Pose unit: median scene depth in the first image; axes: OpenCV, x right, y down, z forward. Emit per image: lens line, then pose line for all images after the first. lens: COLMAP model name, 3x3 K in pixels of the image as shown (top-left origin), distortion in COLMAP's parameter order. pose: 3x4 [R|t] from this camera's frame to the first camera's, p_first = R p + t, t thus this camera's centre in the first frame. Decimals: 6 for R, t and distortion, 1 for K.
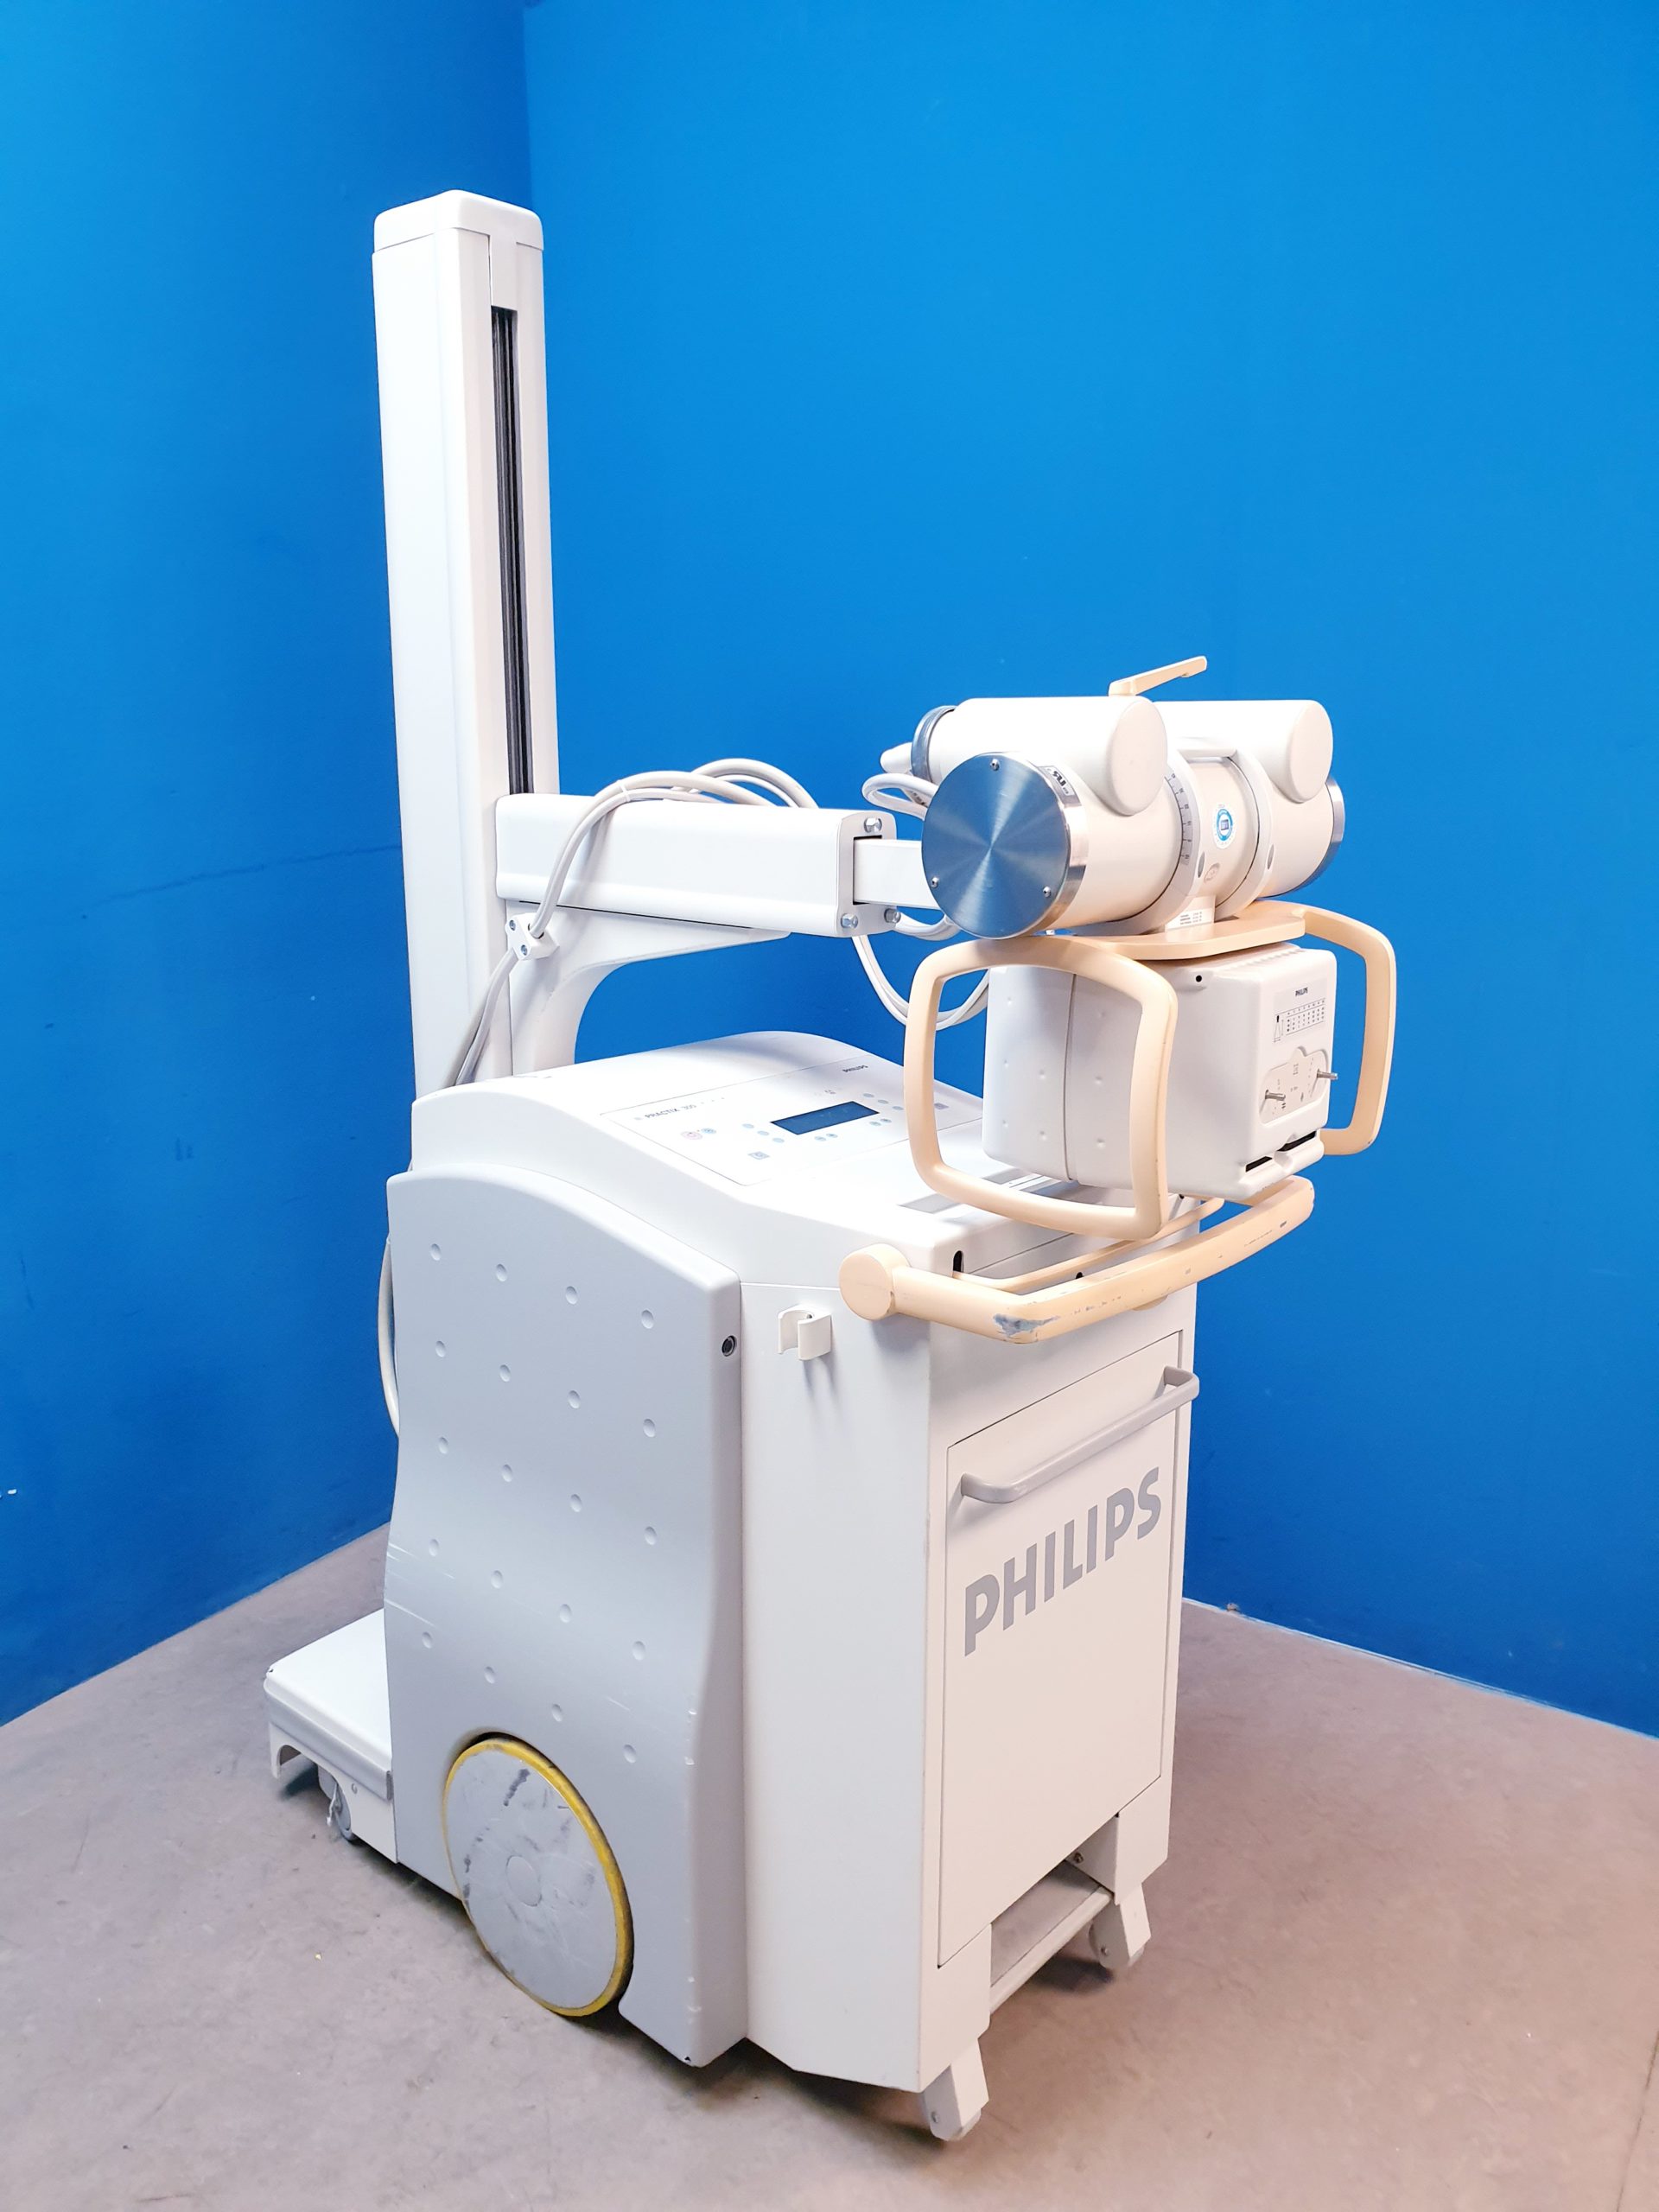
lens RADIAL K [[1730.9, 0, 826.5], [0, 1730.9, 1086.8], [0, 0, 1]] dist [-0.044678, 0.053916]
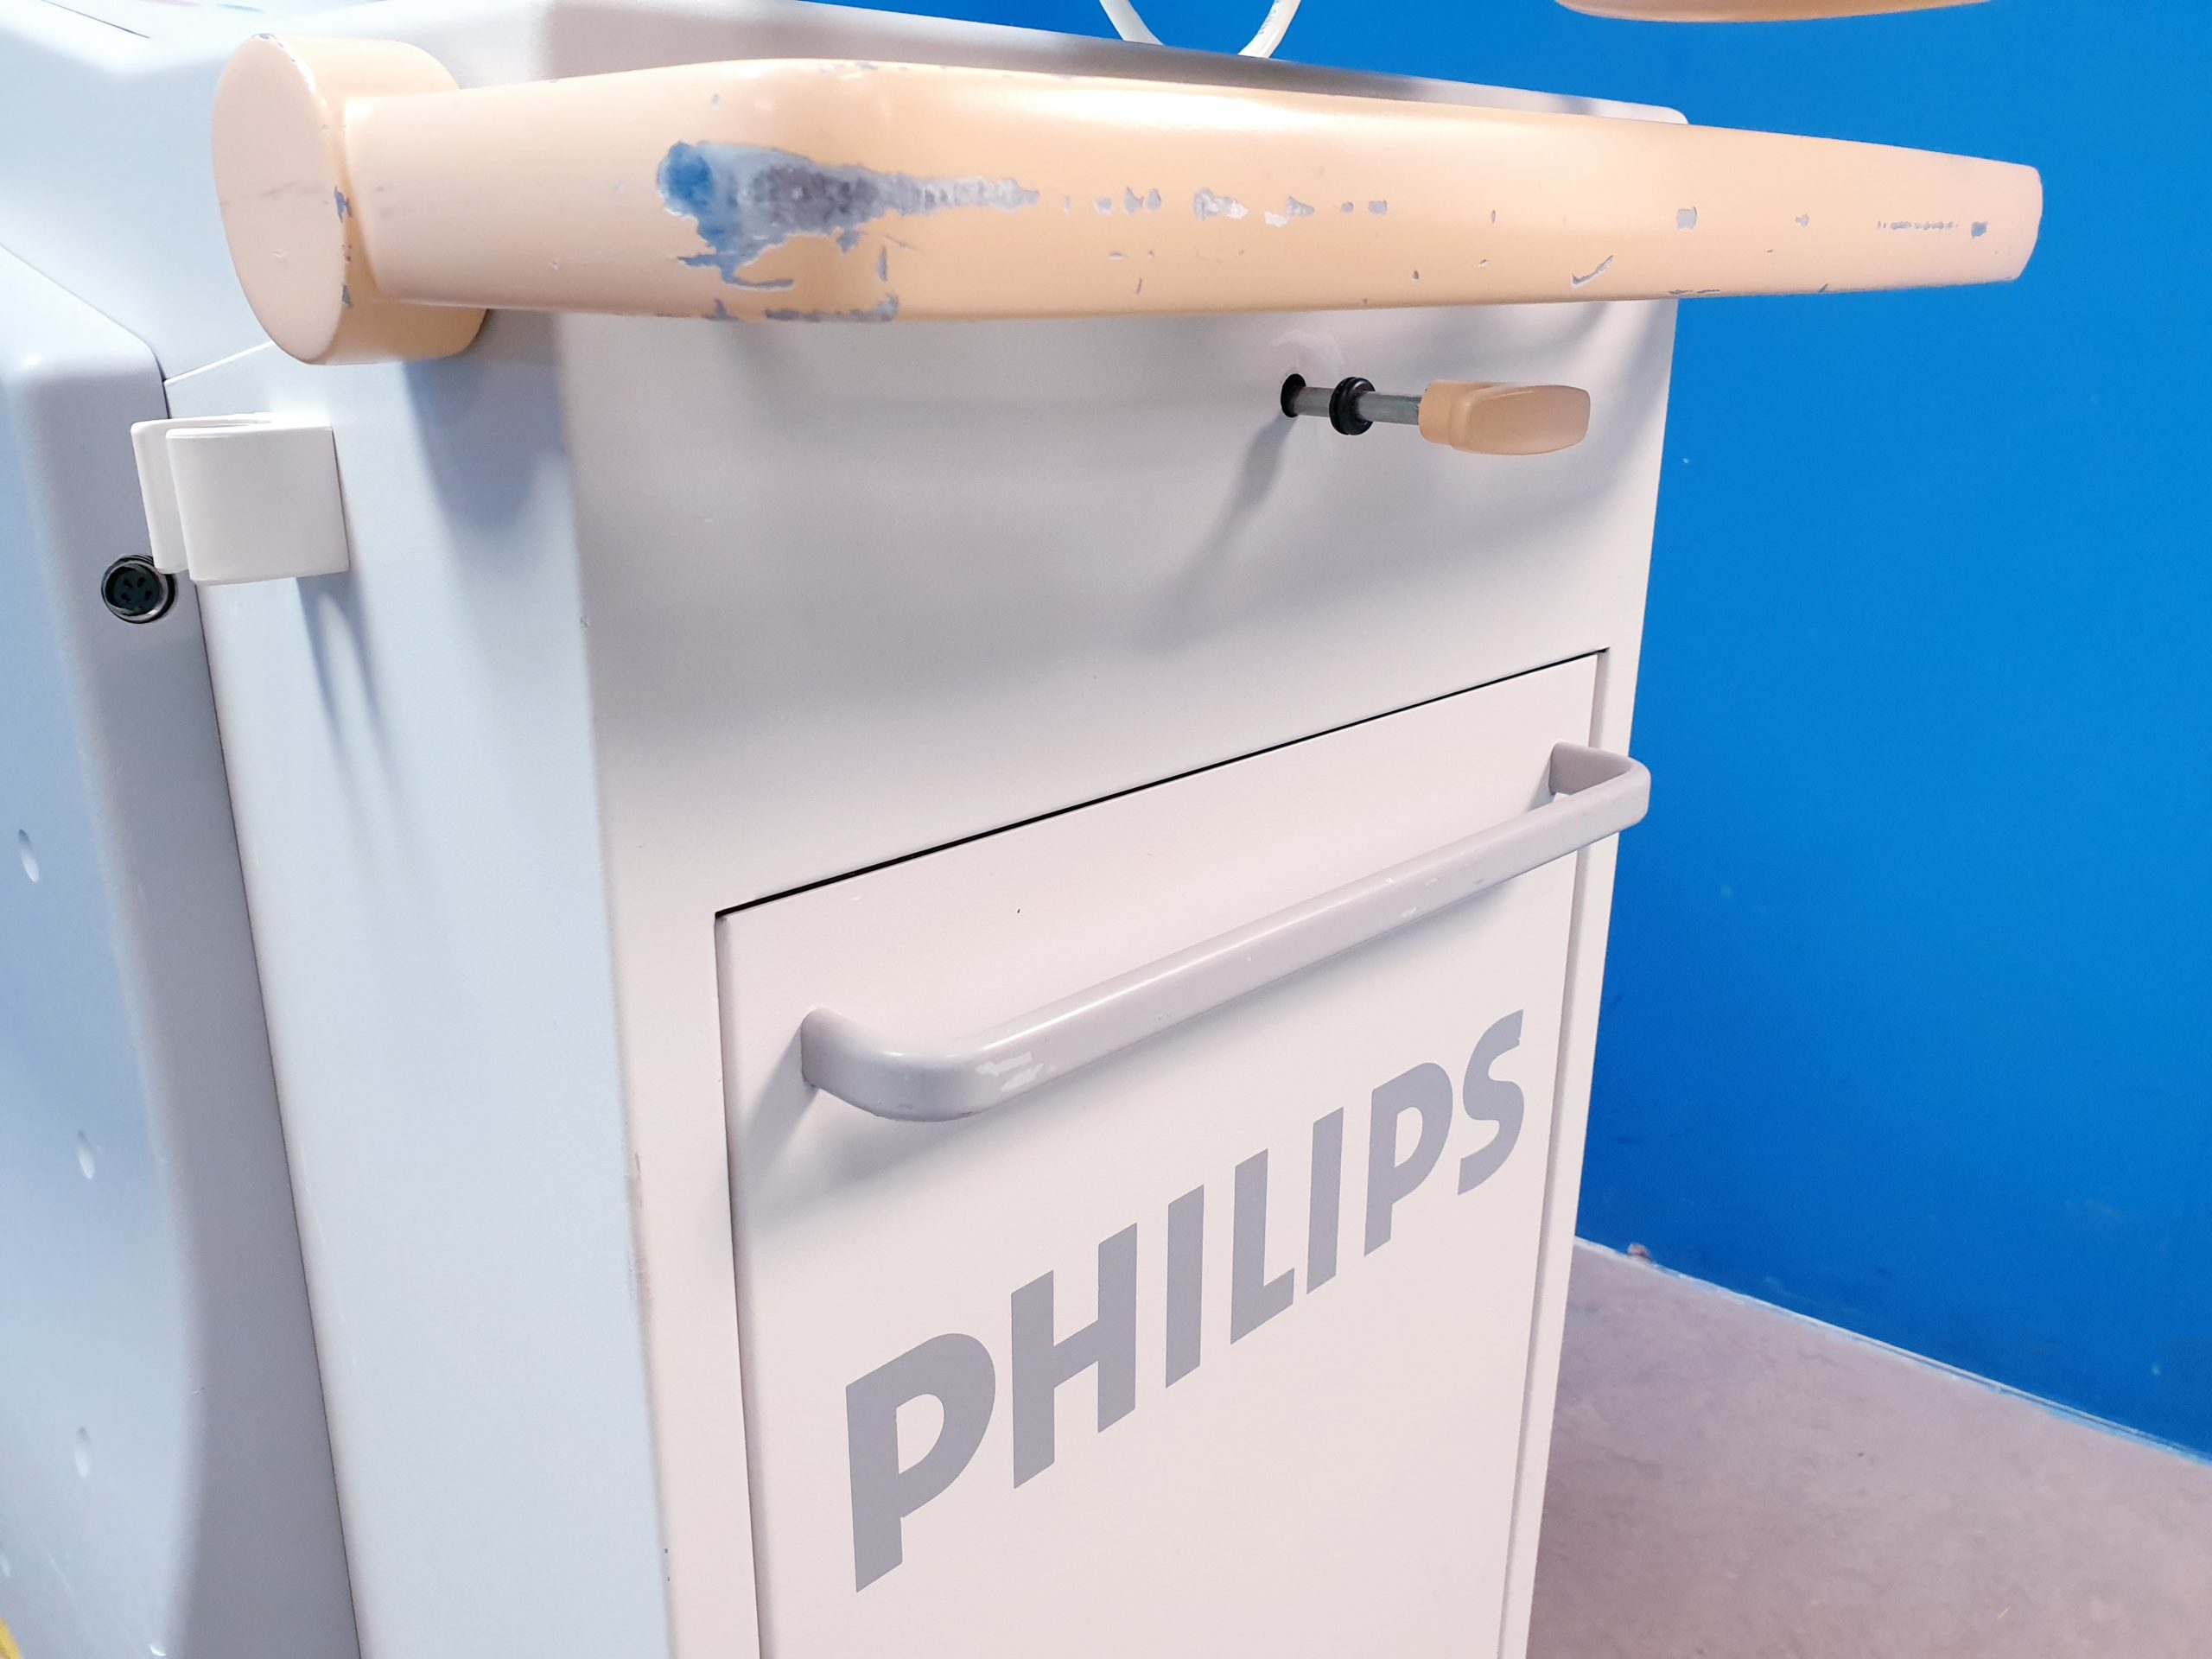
lens RADIAL K [[1730.9, 0, 1100.9], [0, 1730.9, 842.3], [0, 0, 1]] dist [-0.044678, 0.053916]
pose [[0.998147, 0.024191, -0.055834, 0.123197], [-0.017126, 0.992171, 0.123707, 0.141634], [0.058389, -0.122522, 0.990747, 0.637697]]
